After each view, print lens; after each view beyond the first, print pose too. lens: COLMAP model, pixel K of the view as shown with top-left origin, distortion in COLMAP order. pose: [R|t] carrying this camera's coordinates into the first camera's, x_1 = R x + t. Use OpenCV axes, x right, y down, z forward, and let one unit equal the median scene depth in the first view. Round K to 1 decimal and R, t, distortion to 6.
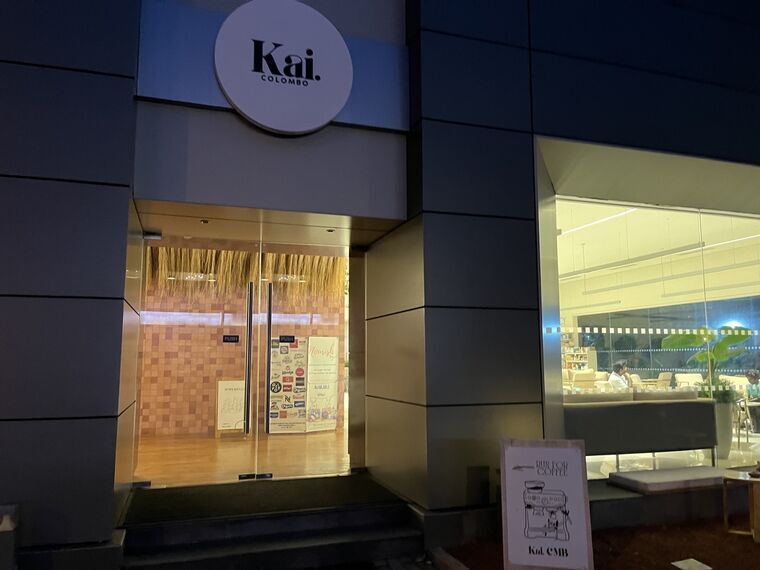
lens RADIAL K [[585.2, 0, 380.0], [0, 585.2, 285.0], [0, 0, 1]] dist [0.001990, -0.001477]
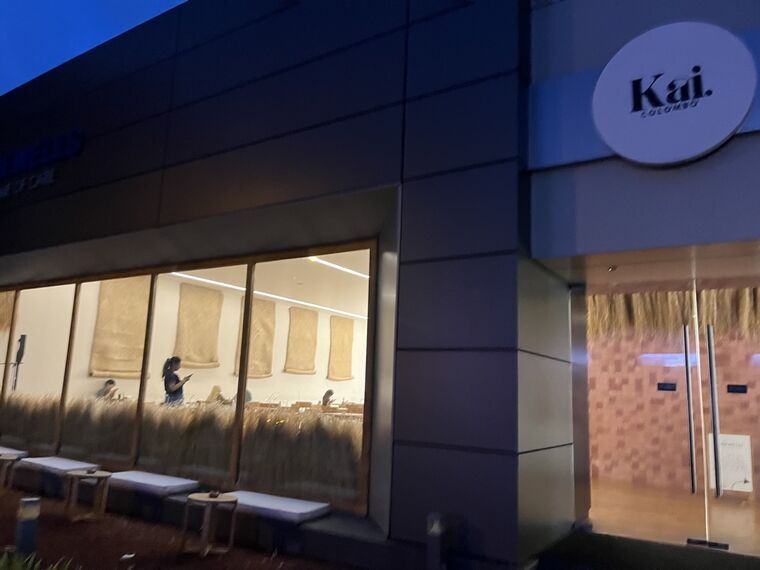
lens RADIAL K [[585.2, 0, 380.0], [0, 585.2, 285.0], [0, 0, 1]] dist [0.001990, -0.001477]
pose [[0.616349, -0.110919, -0.779622, 0.217170], [0.051511, 0.993589, -0.100637, 0.000803], [0.785786, 0.021868, 0.618111, 0.054167]]
